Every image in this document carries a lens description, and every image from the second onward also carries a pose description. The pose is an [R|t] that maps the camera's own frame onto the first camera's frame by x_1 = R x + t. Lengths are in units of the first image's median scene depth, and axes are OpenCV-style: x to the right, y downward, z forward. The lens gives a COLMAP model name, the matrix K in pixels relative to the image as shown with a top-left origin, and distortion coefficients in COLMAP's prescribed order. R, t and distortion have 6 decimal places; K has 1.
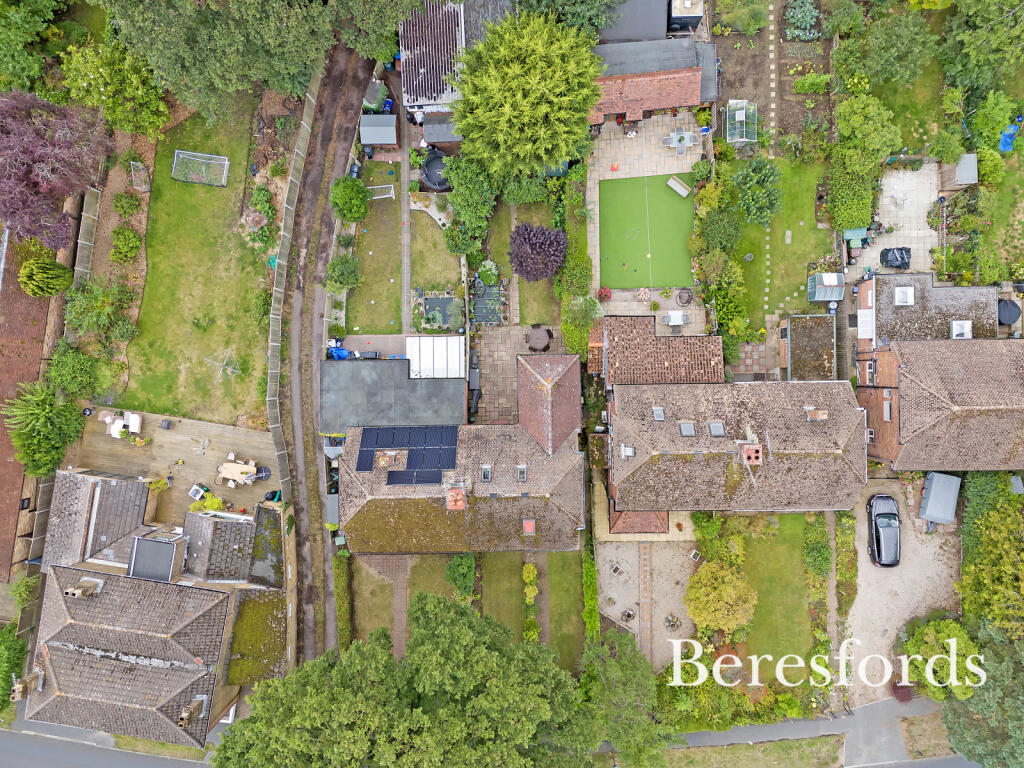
lens RADIAL K [[718.8, 0, 512.0], [0, 718.8, 384.0], [0, 0, 1]] dist [-0.001300, -0.008238]
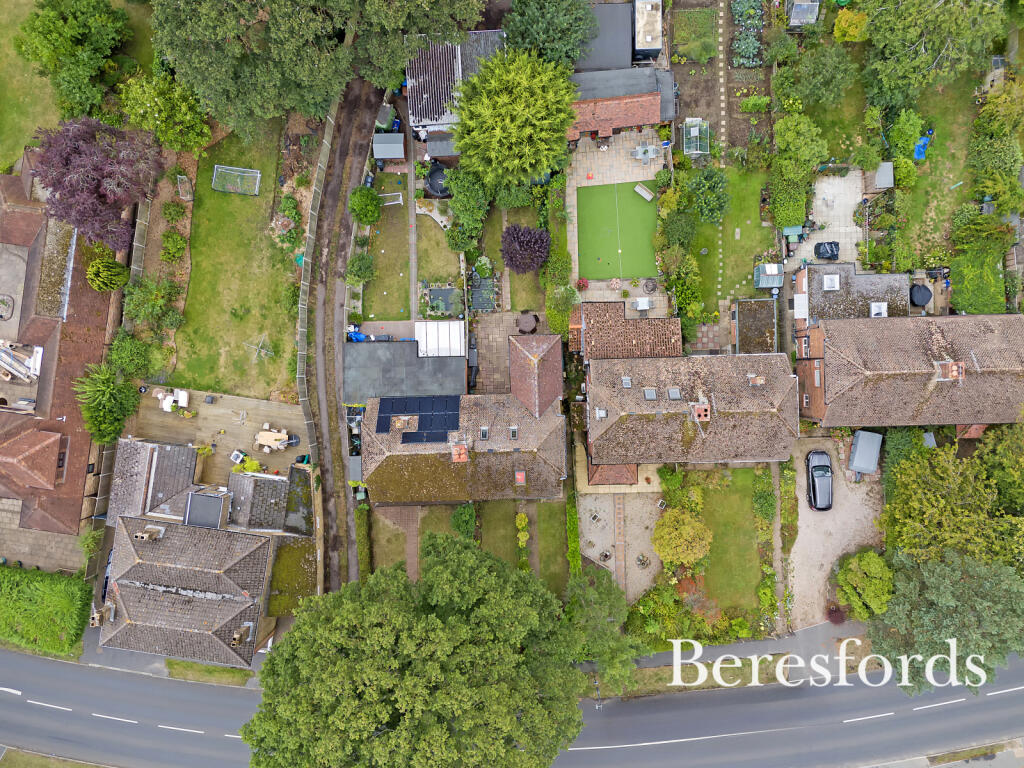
lens RADIAL K [[718.8, 0, 512.0], [0, 718.8, 384.0], [0, 0, 1]] dist [-0.001300, -0.008238]
pose [[0.999902, -0.011952, 0.007326, 0.002704], [0.011926, 0.999923, 0.003561, 0.034346], [-0.007368, -0.003474, 0.999967, -0.183551]]
